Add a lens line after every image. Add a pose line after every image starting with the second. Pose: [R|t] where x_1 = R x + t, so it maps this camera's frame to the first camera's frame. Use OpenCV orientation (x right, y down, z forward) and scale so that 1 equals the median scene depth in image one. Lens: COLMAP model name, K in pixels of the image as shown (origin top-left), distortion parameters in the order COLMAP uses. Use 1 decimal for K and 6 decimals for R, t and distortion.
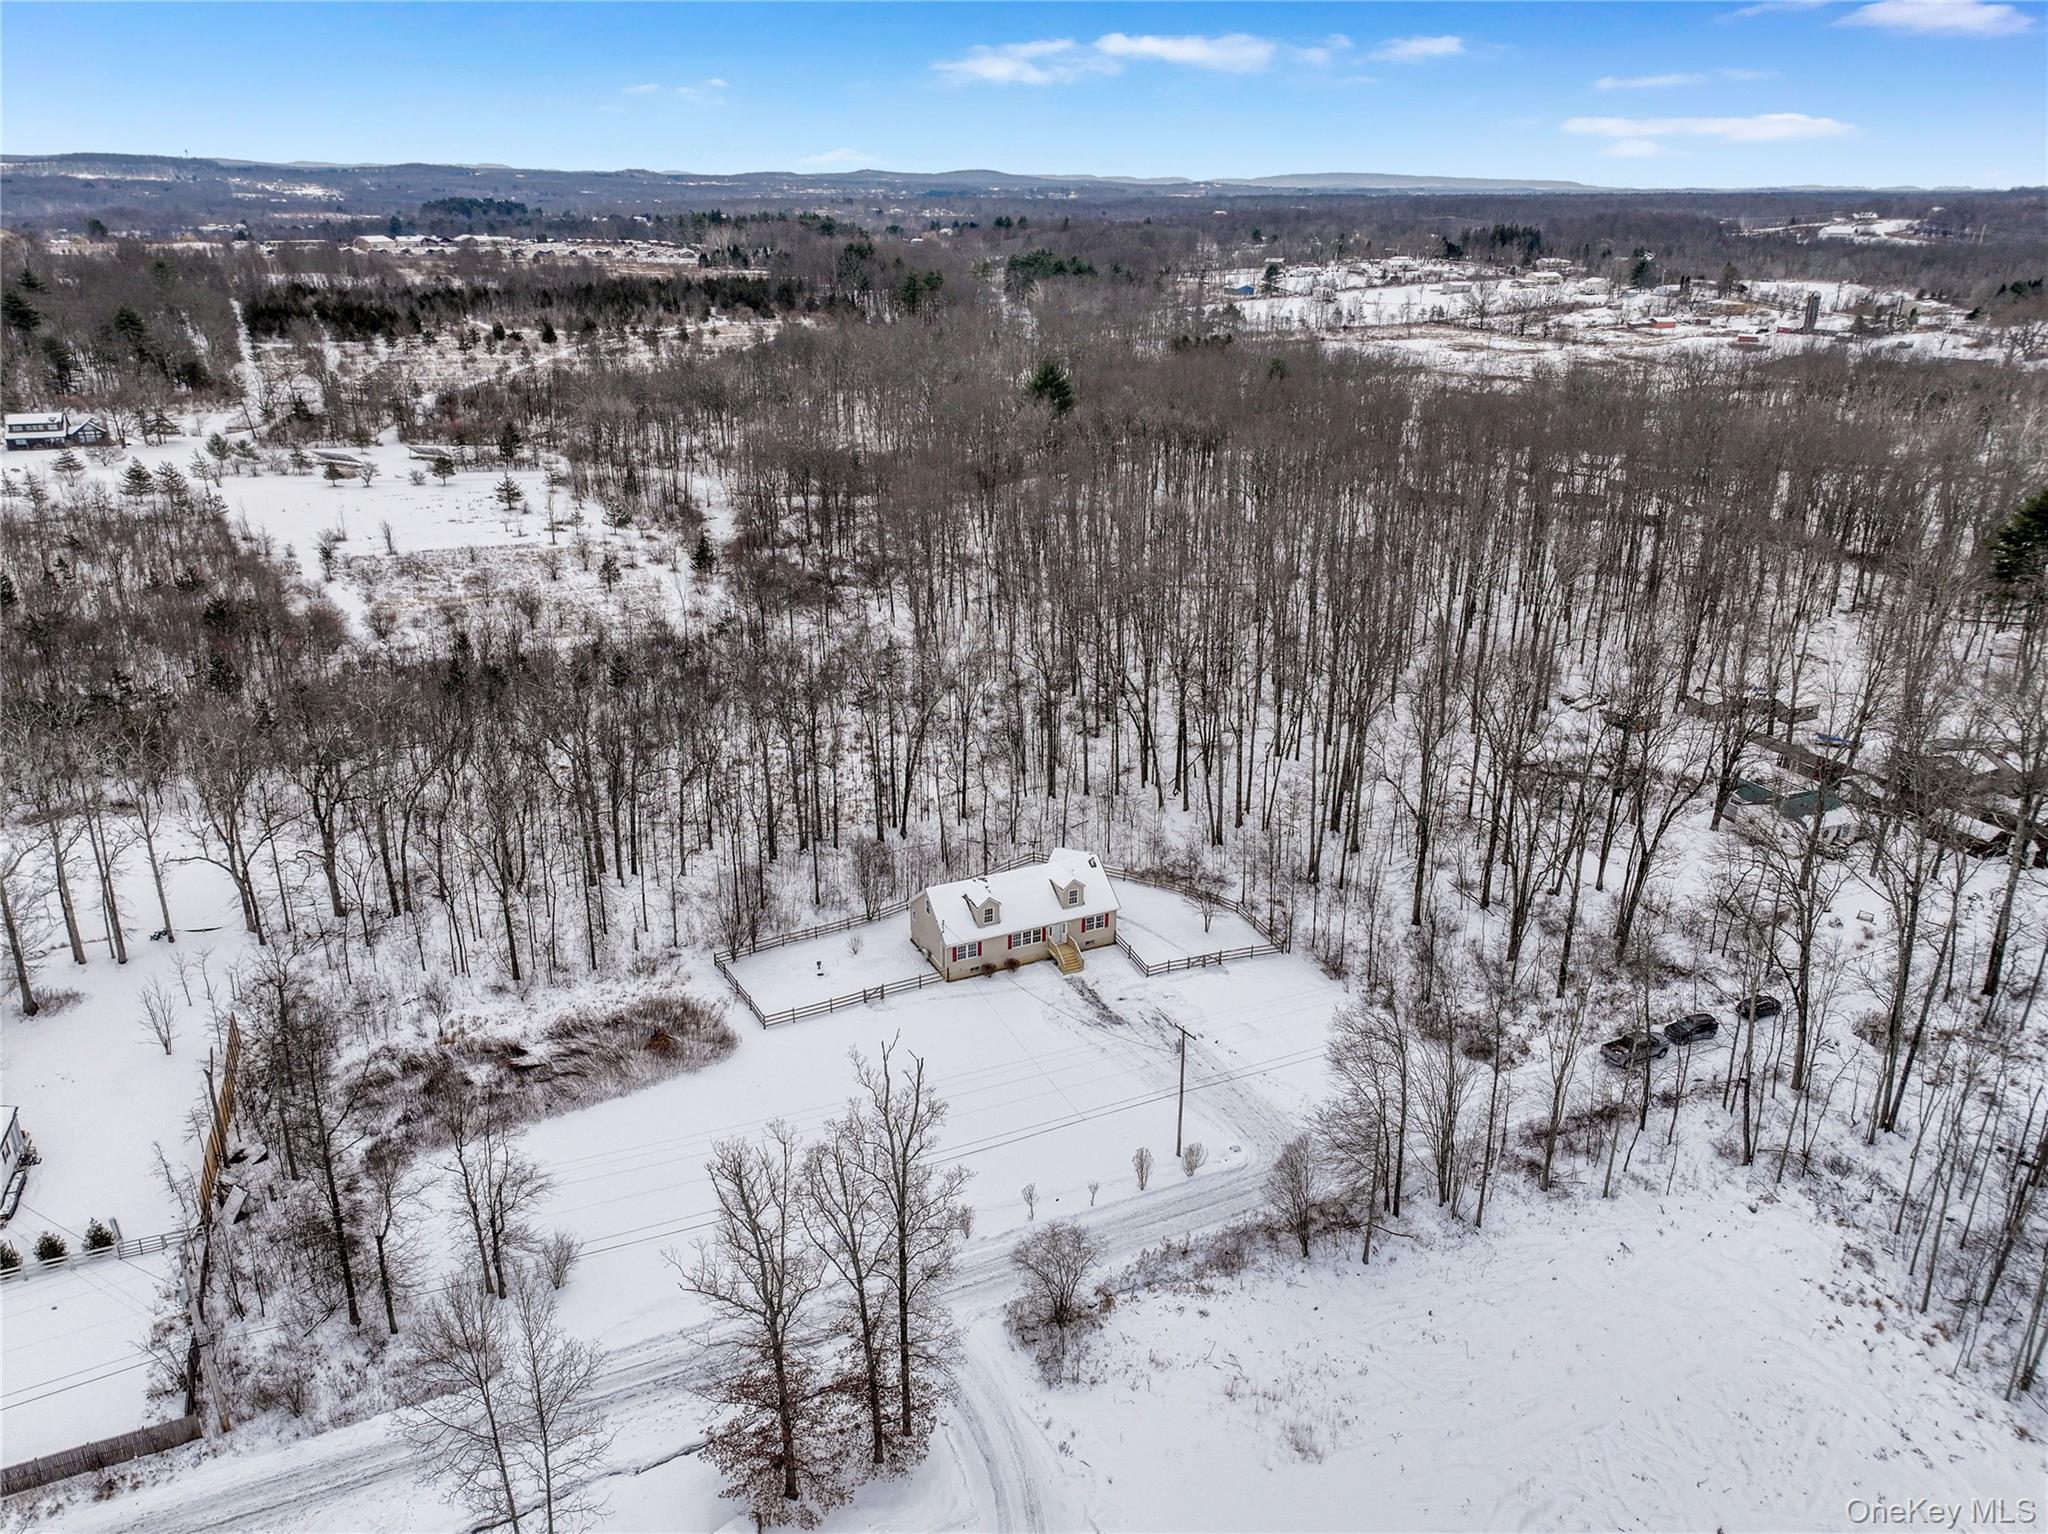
lens RADIAL K [[1487.3, 0, 1036.9], [0, 1487.3, 771.8], [0, 0, 1]] dist [0.007971, 0.003979]
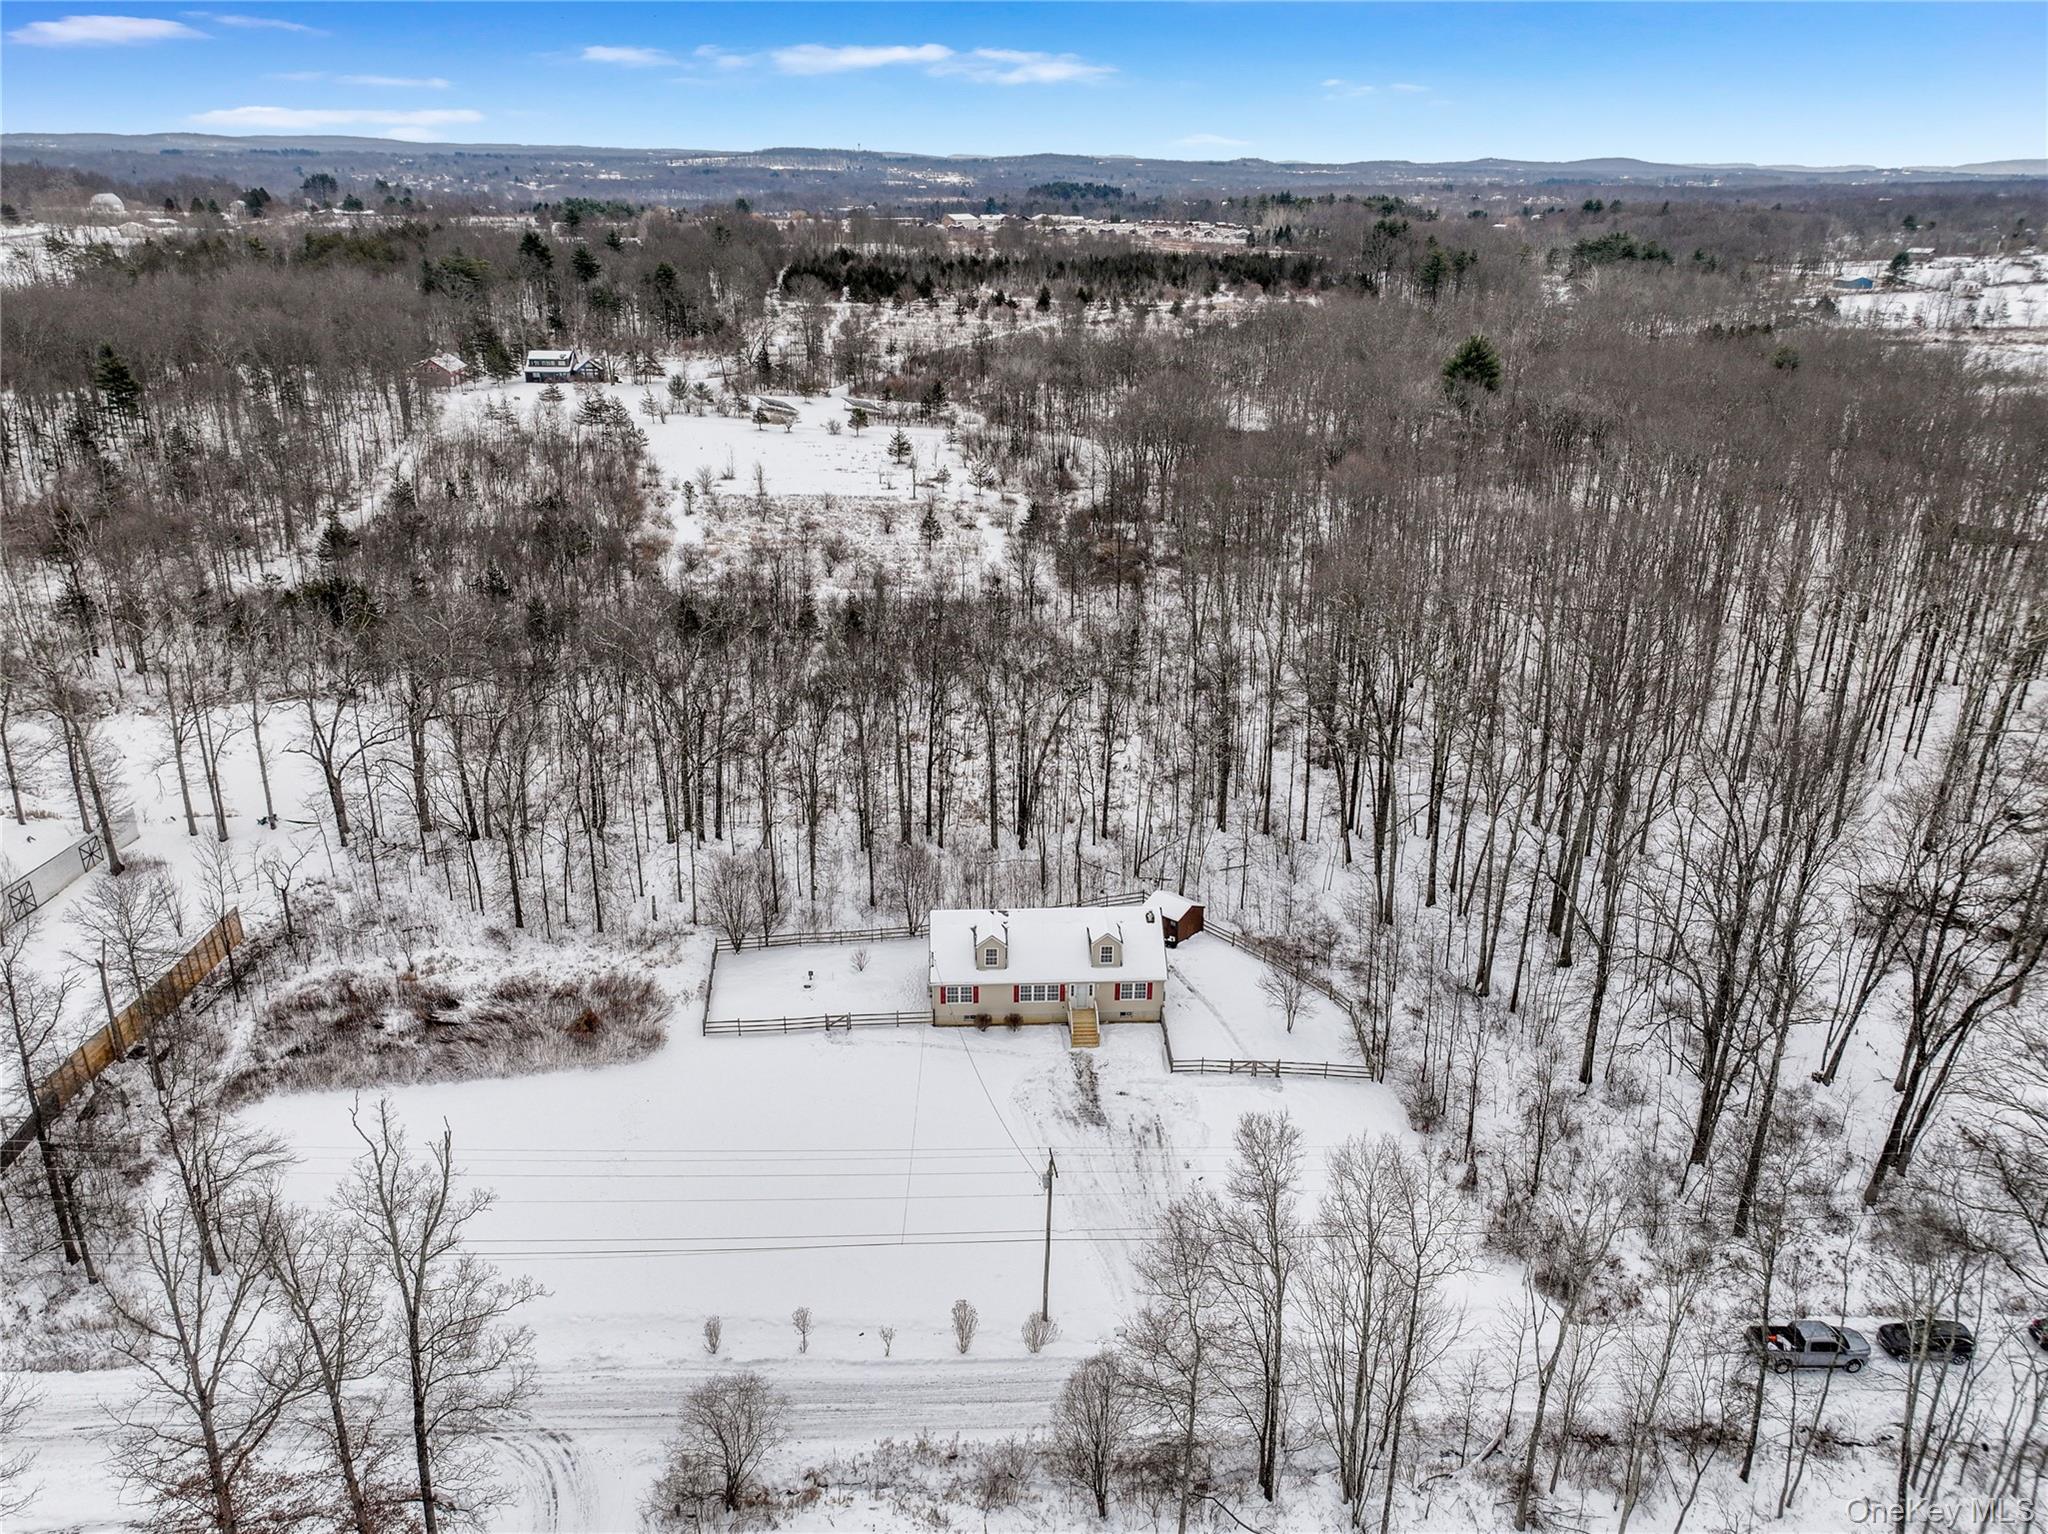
lens RADIAL K [[1487.3, 0, 1010.0], [0, 1487.3, 756.5], [0, 0, 1]] dist [0.007971, 0.003979]
pose [[0.919392, 0.143938, -0.366061, 0.112667], [-0.145464, 0.989083, 0.023569, -0.014810], [0.365457, 0.031579, 0.930292, 0.098963]]
